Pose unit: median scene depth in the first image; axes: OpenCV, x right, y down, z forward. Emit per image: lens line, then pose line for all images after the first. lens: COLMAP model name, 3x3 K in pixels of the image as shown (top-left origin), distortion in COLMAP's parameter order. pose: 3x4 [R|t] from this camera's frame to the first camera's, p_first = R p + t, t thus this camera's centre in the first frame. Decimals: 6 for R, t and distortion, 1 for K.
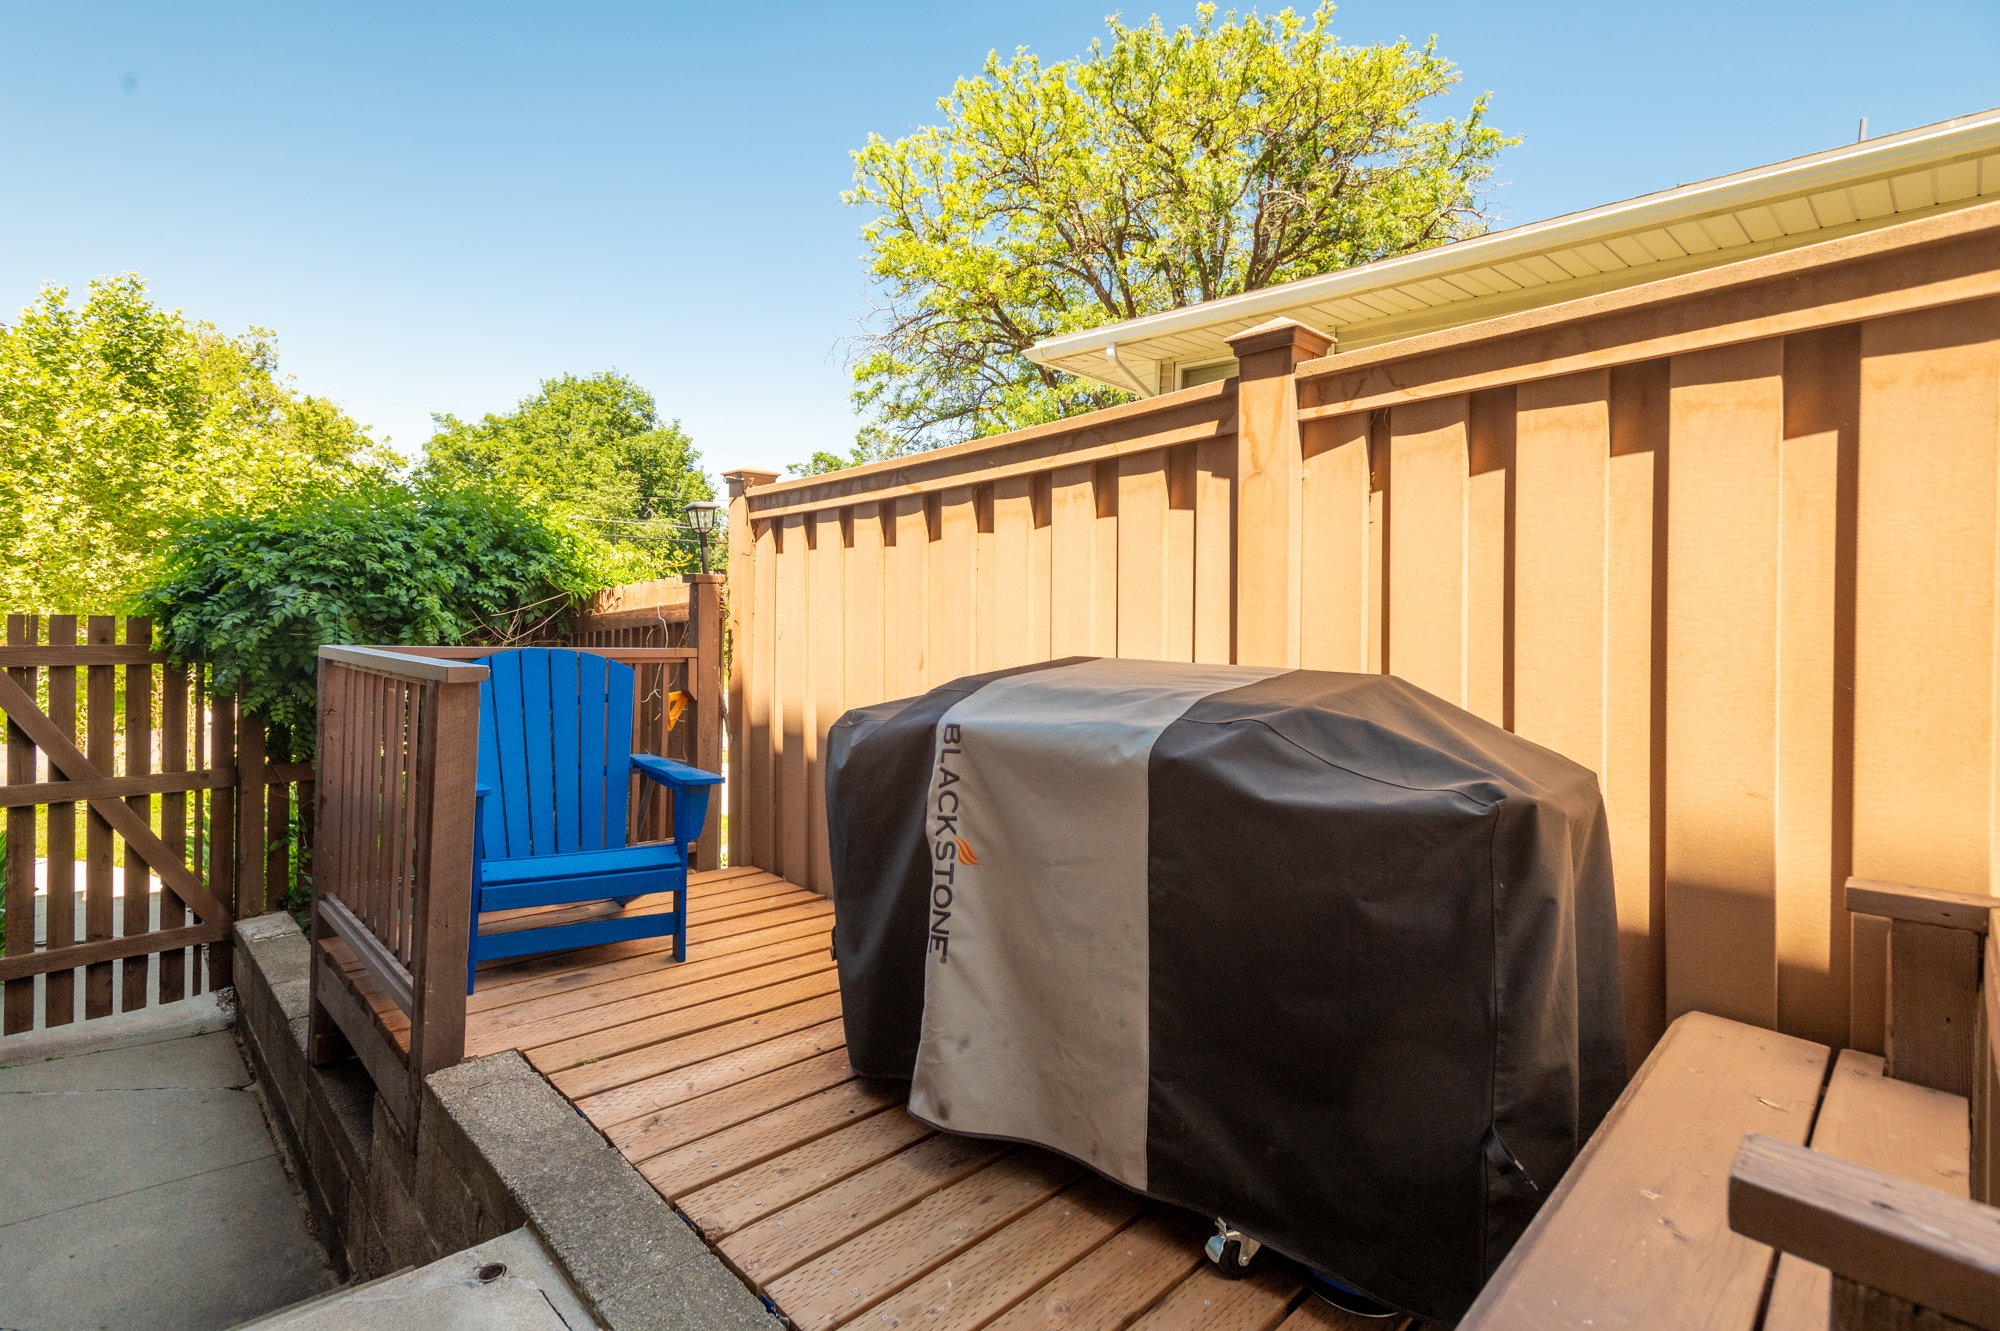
lens RADIAL K [[948.2, 0, 992.5], [0, 948.2, 661.1], [0, 0, 1]] dist [0.018432, 0.000624]
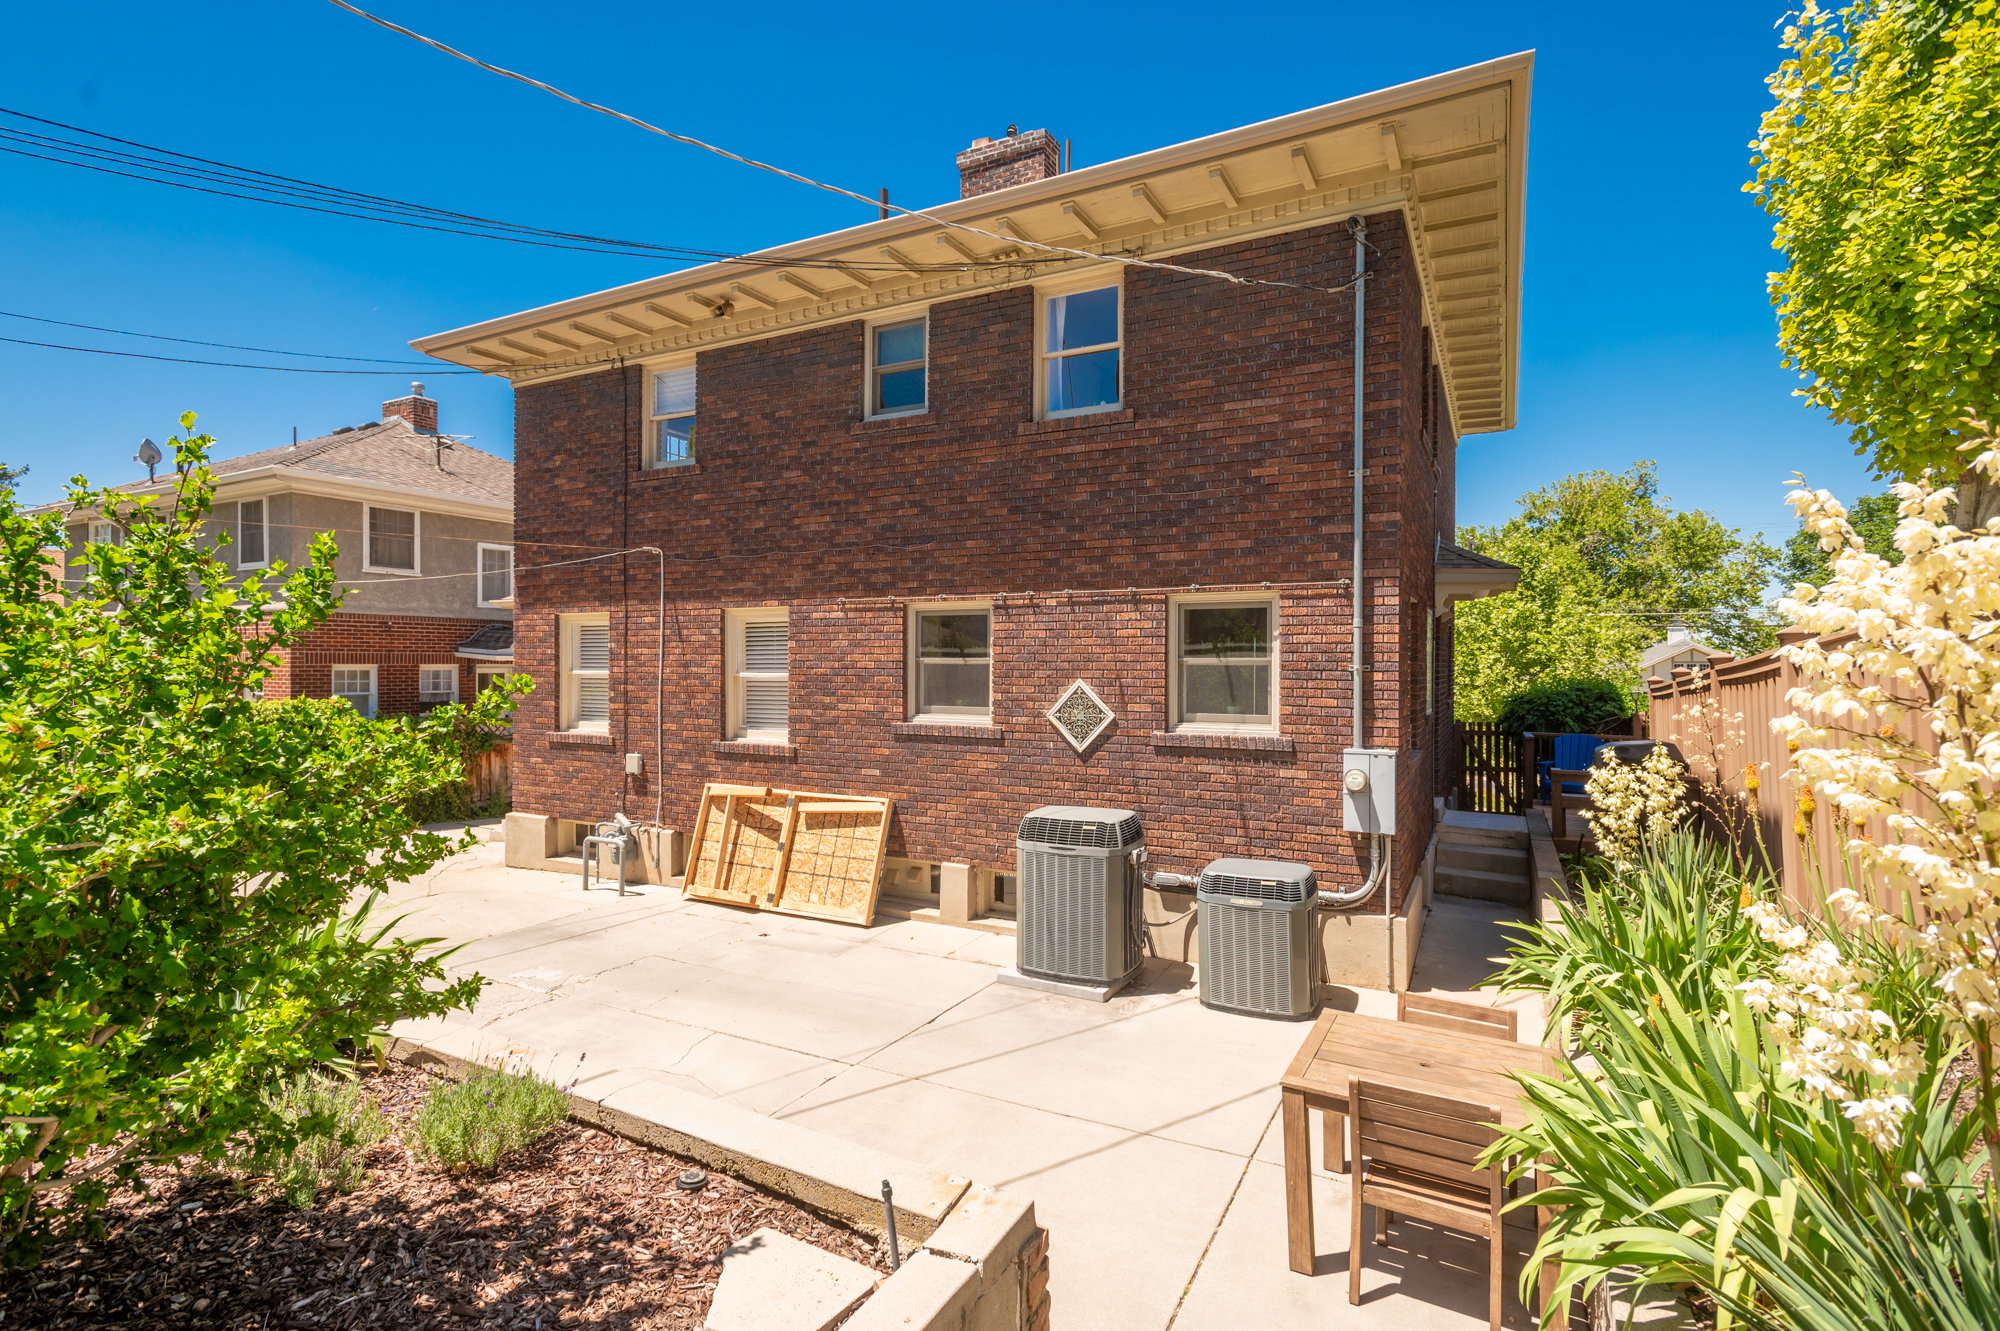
lens RADIAL K [[948.2, 0, 993.0], [0, 948.2, 659.9], [0, 0, 1]] dist [0.018432, 0.000624]
pose [[0.304195, -0.060549, -0.950683, 0.512933], [-0.031534, 0.996791, -0.073576, 0.011195], [0.952088, 0.052361, 0.301310, -0.497487]]
